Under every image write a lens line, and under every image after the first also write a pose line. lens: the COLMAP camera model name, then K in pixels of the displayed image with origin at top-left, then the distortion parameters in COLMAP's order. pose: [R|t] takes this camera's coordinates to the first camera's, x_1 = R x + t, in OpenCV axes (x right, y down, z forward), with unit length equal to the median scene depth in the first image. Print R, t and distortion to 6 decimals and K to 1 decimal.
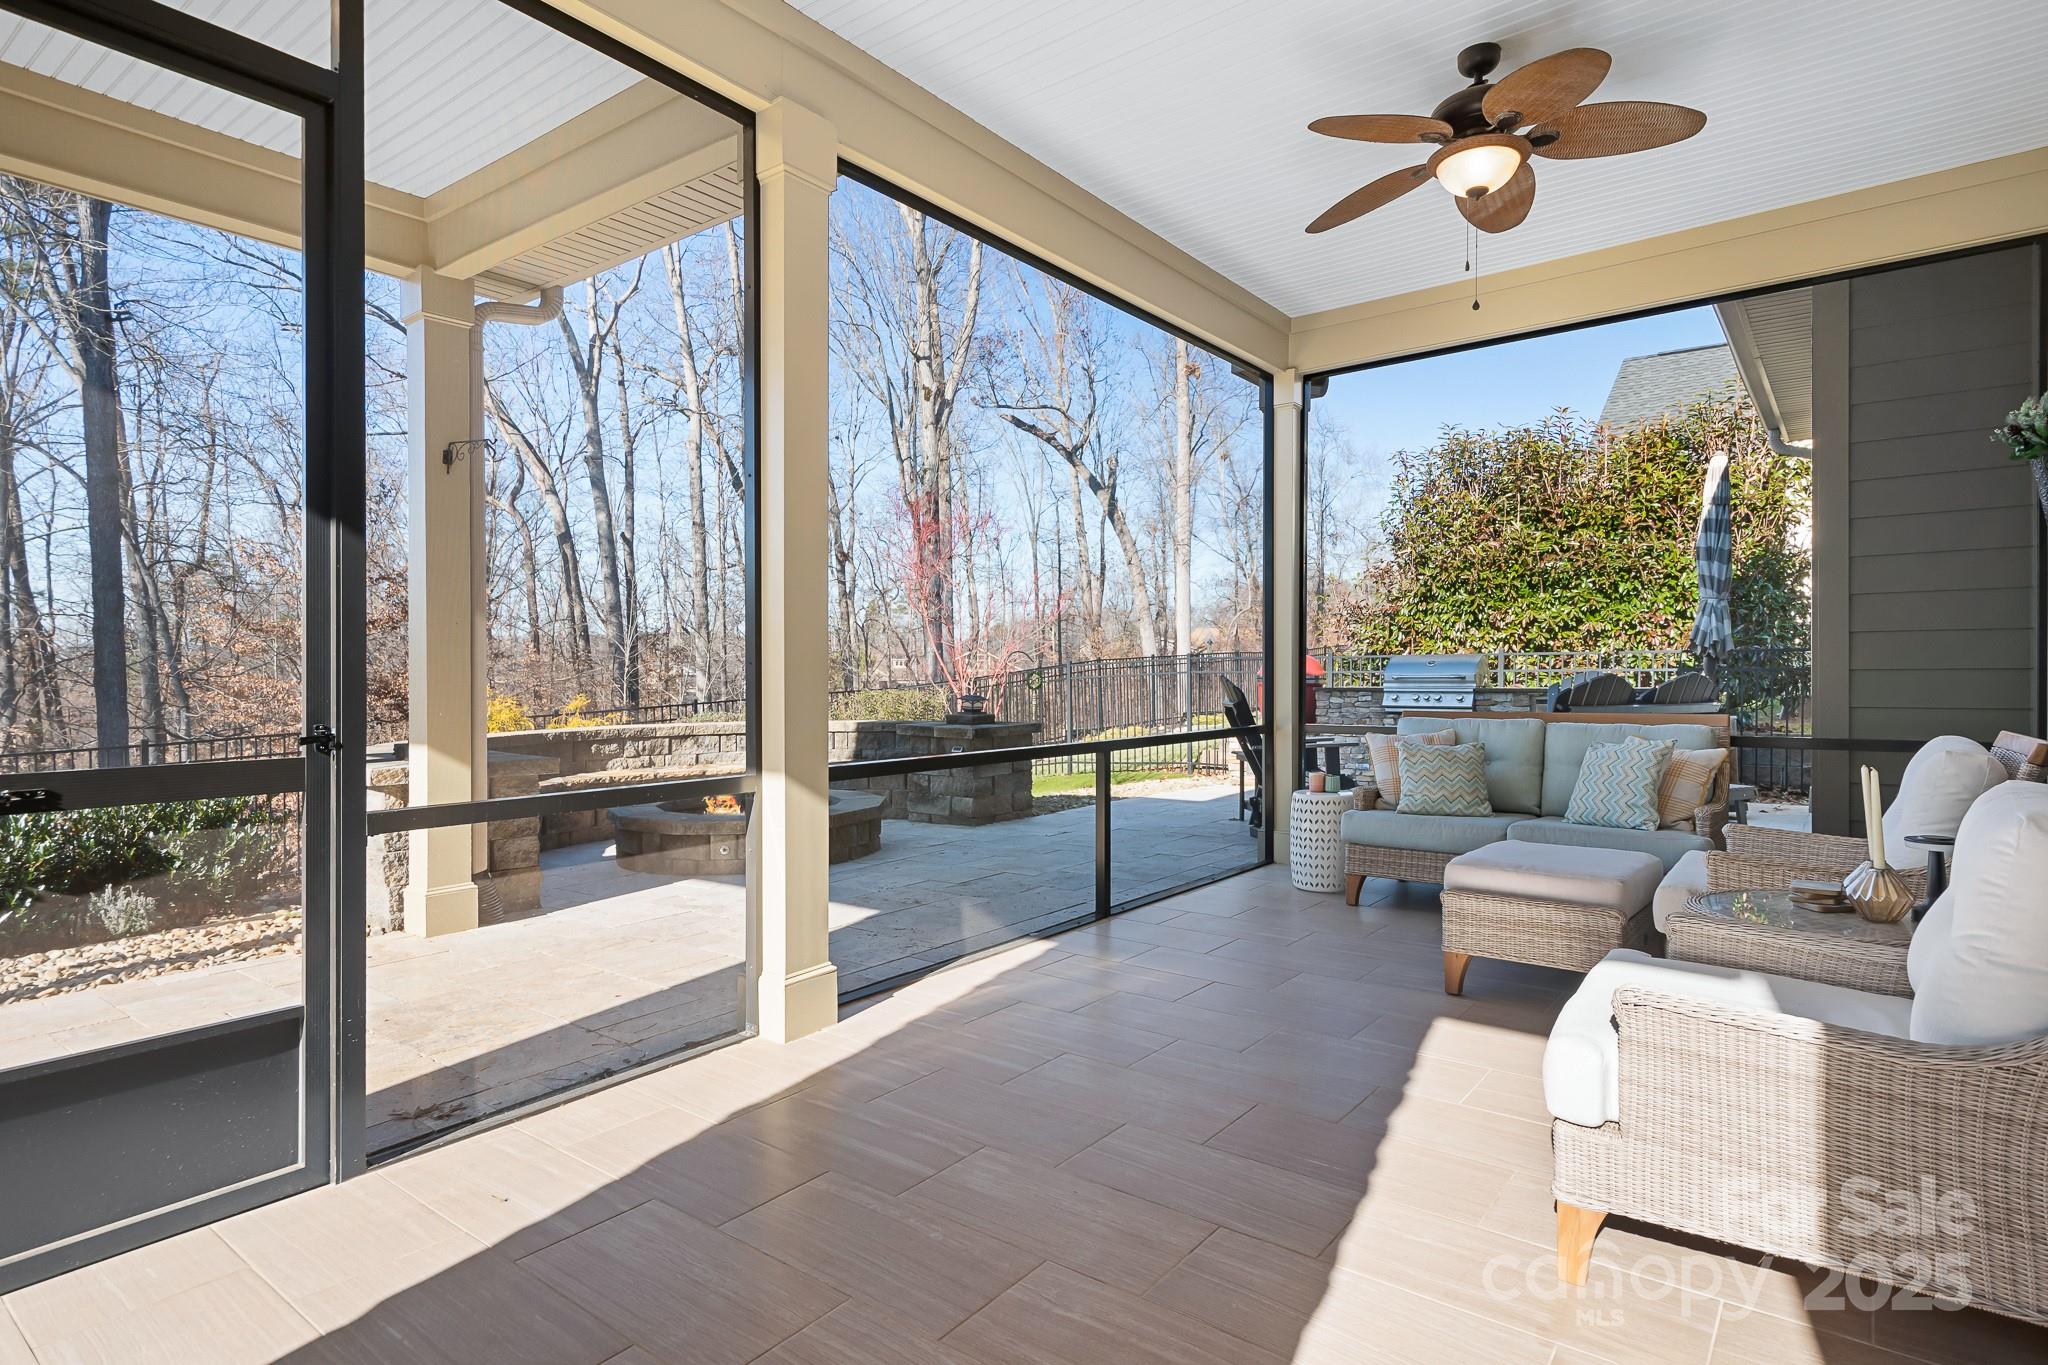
lens RADIAL K [[1055.9, 0, 1020.7], [0, 1055.9, 669.1], [0, 0, 1]] dist [0.016776, -0.006155]
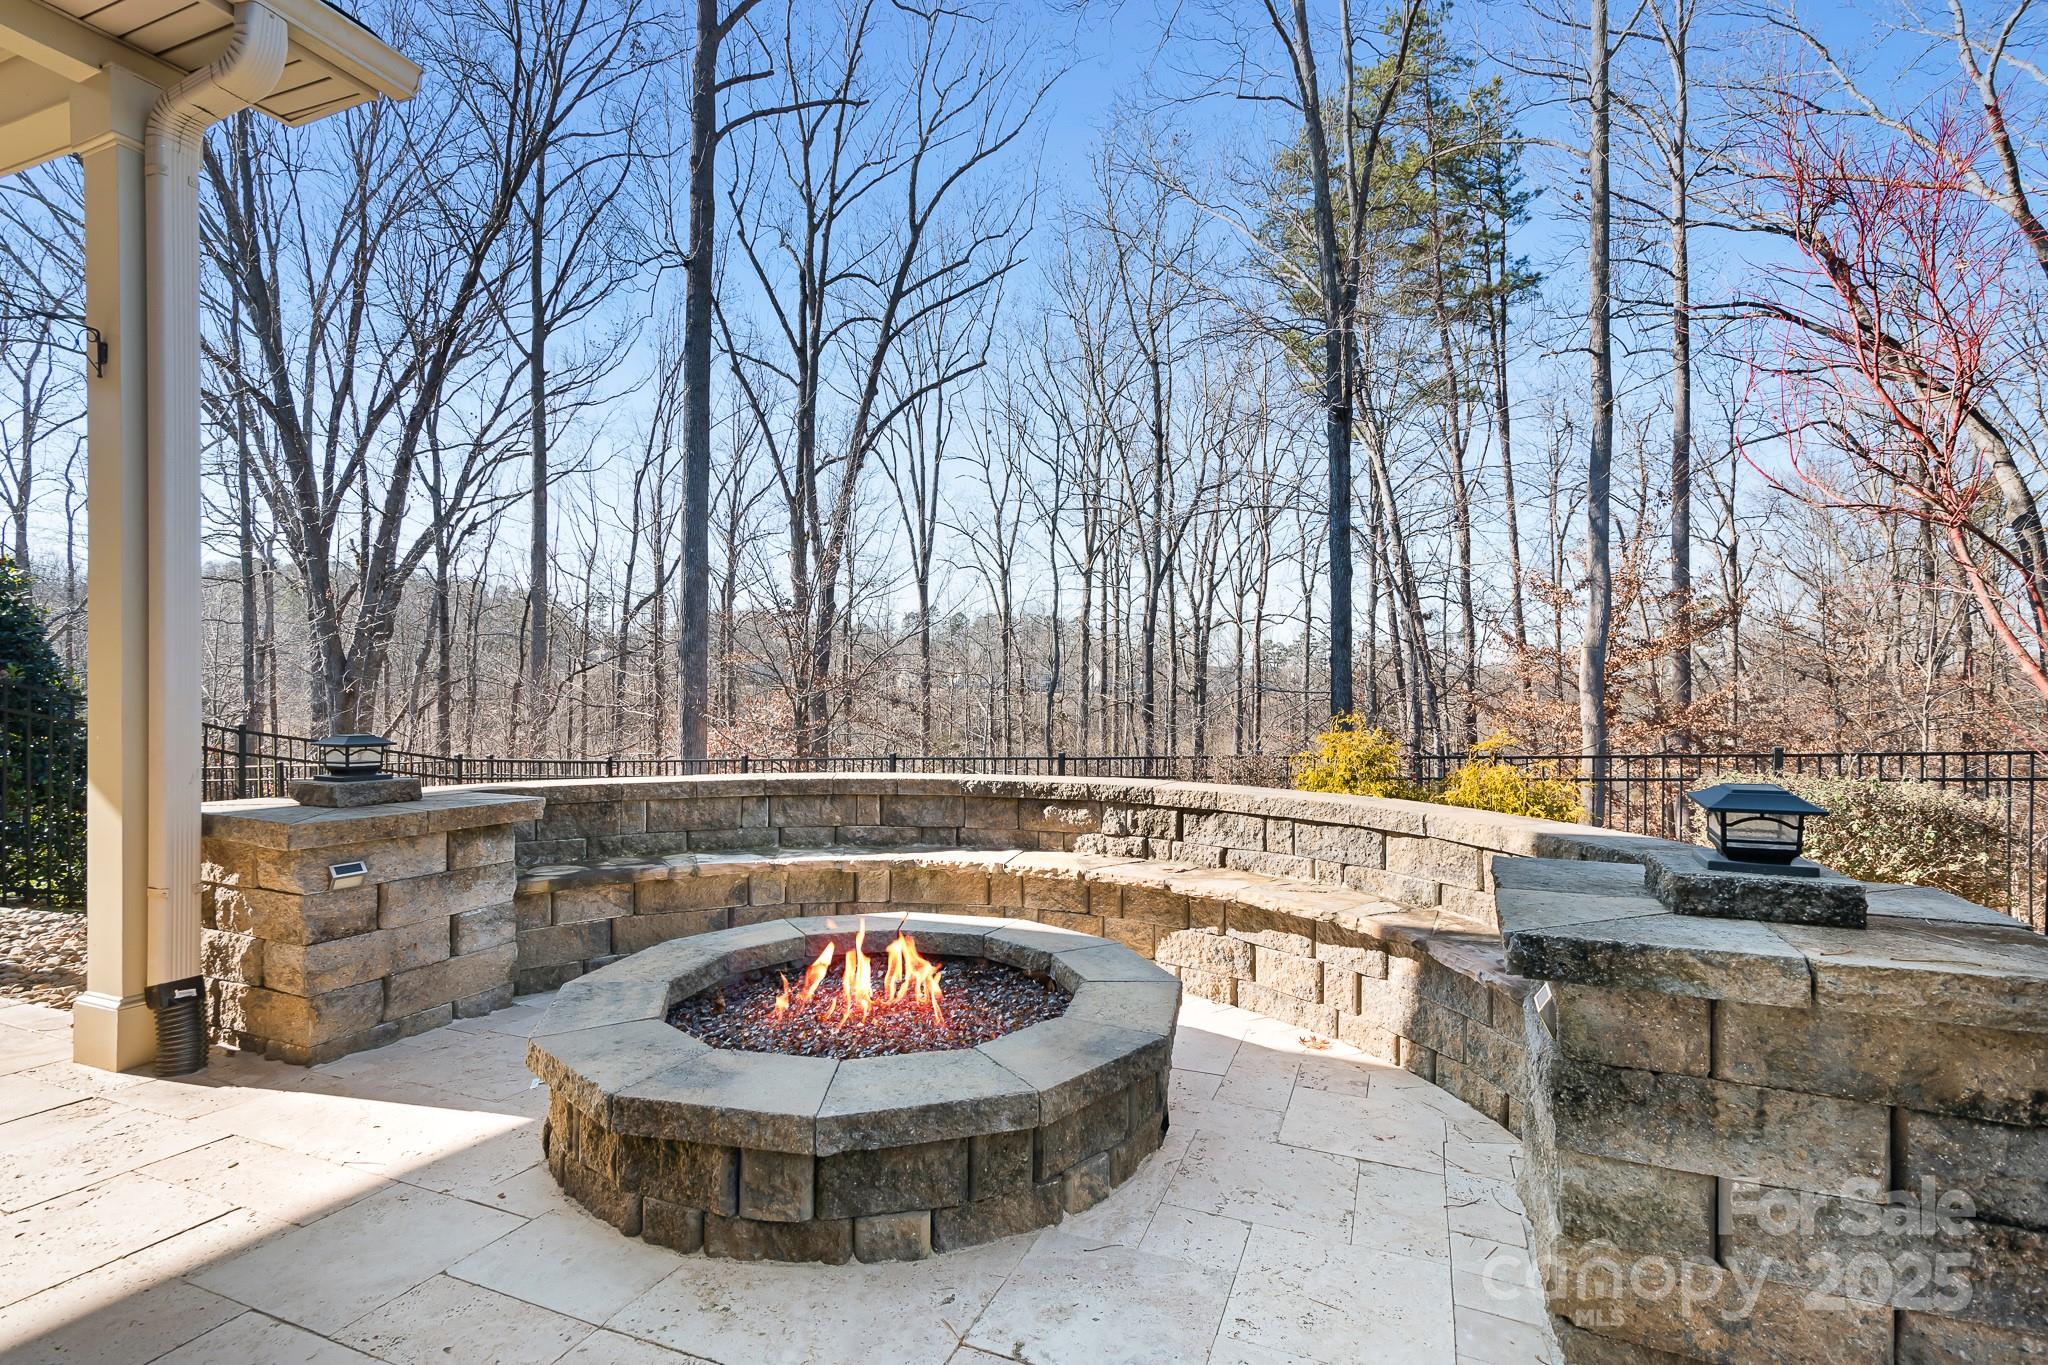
lens RADIAL K [[932.5, 0, 1027.3], [0, 932.5, 689.8], [0, 0, 1]] dist [0.027837, -0.002631]
pose [[0.273313, 0.000653, -0.961925, 0.025777], [-0.008574, 0.999962, -0.001757, 0.000745], [0.961887, 0.008728, 0.273308, 0.174119]]
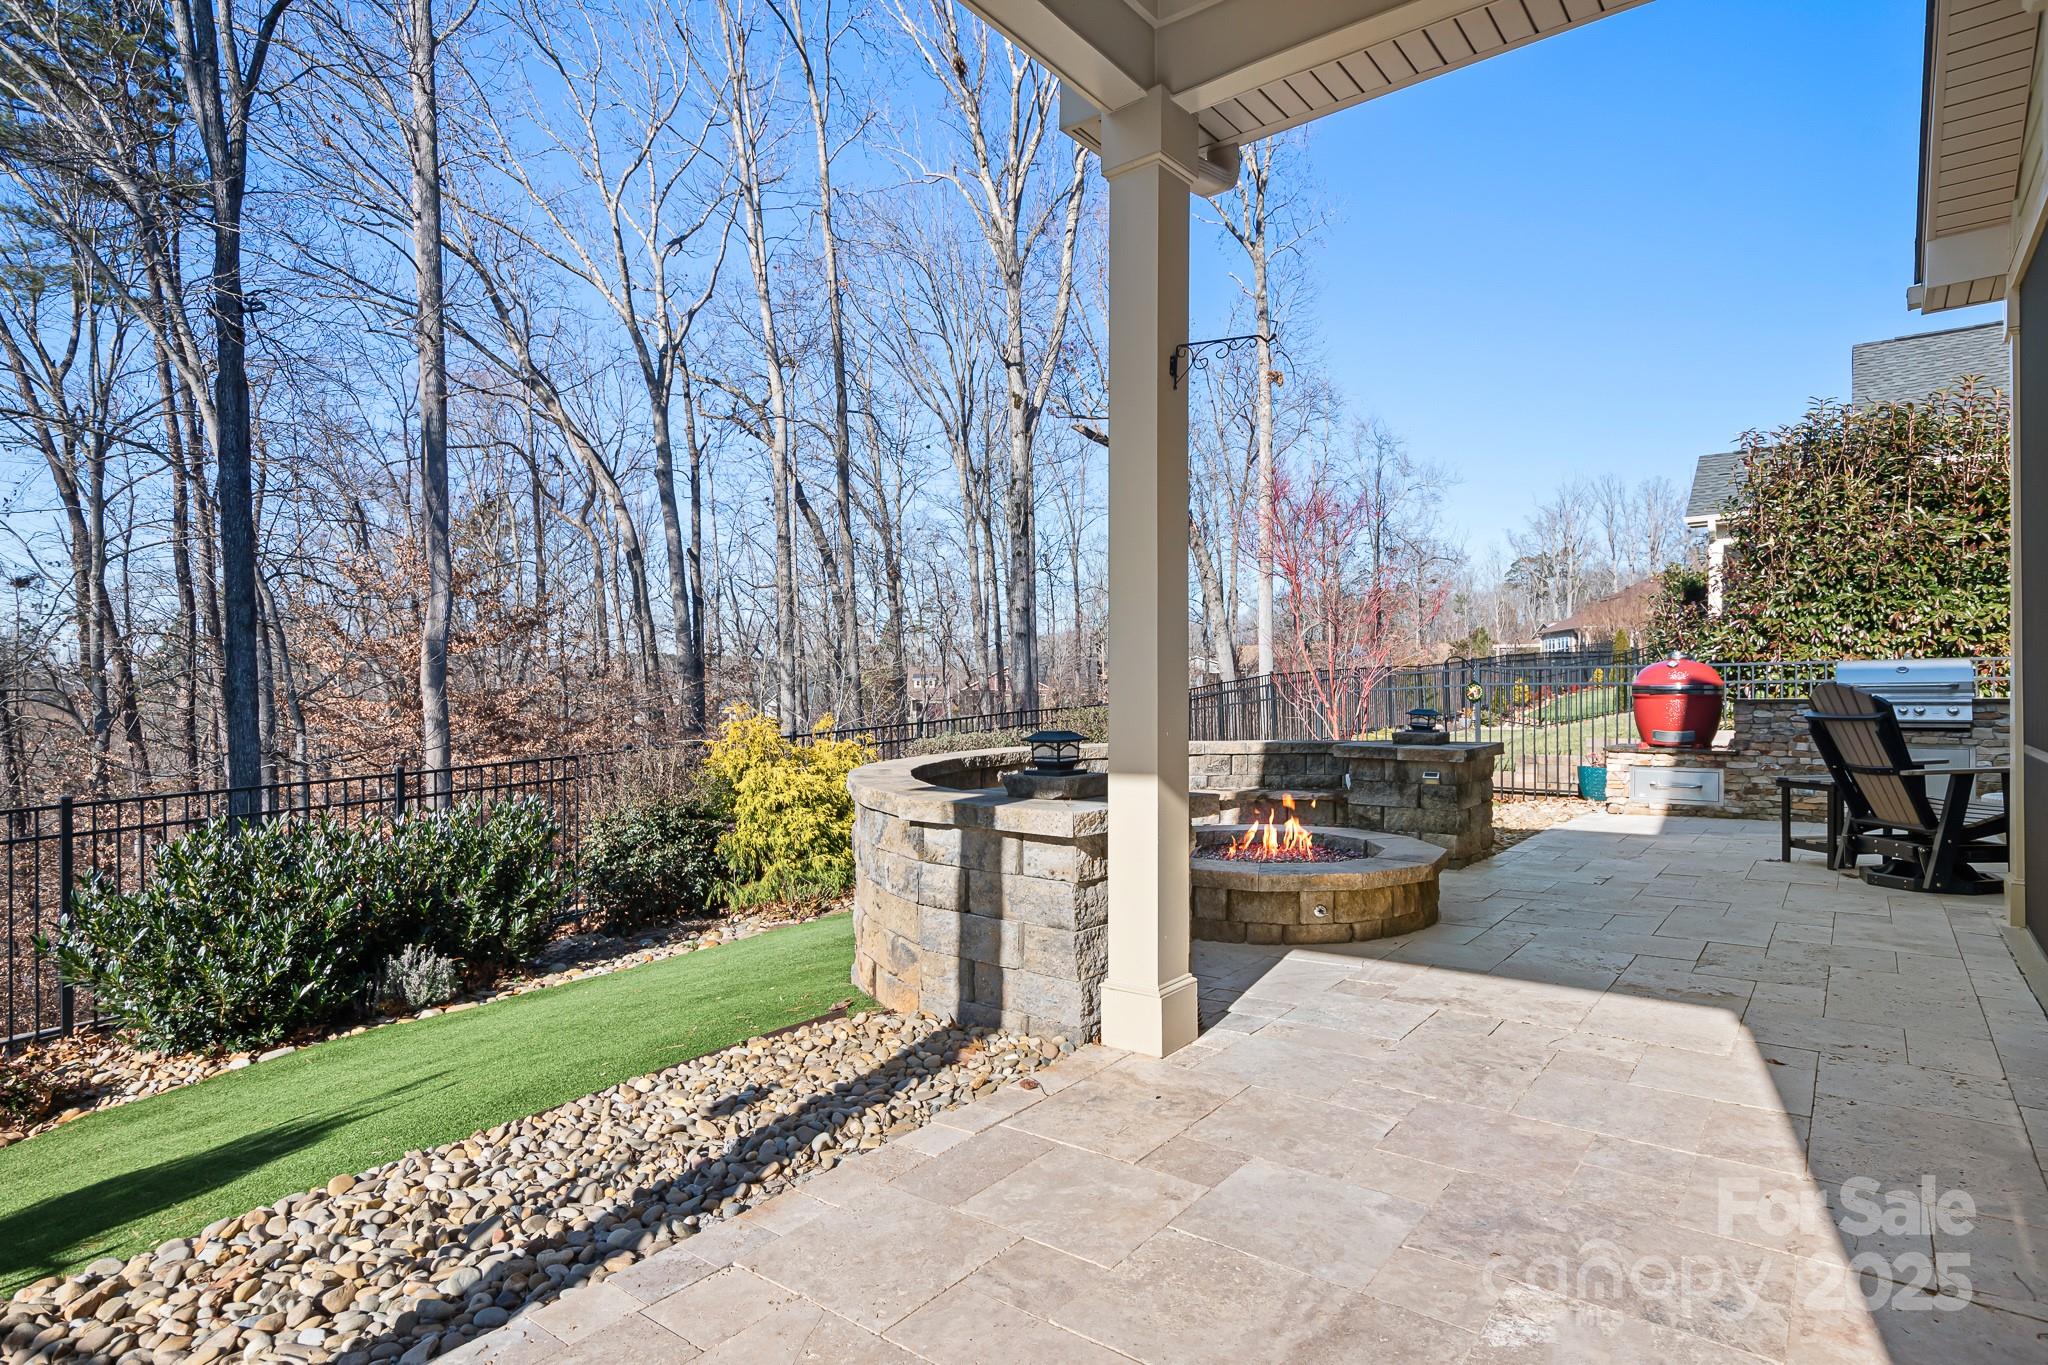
lens RADIAL K [[1055.9, 0, 1028.8], [0, 1055.9, 684.7], [0, 0, 1]] dist [0.016776, -0.006155]
pose [[0.999977, -0.005930, -0.003397, -0.078494], [0.005918, 0.999976, -0.003567, 0.001466], [0.003418, 0.003547, 0.999988, 0.037804]]
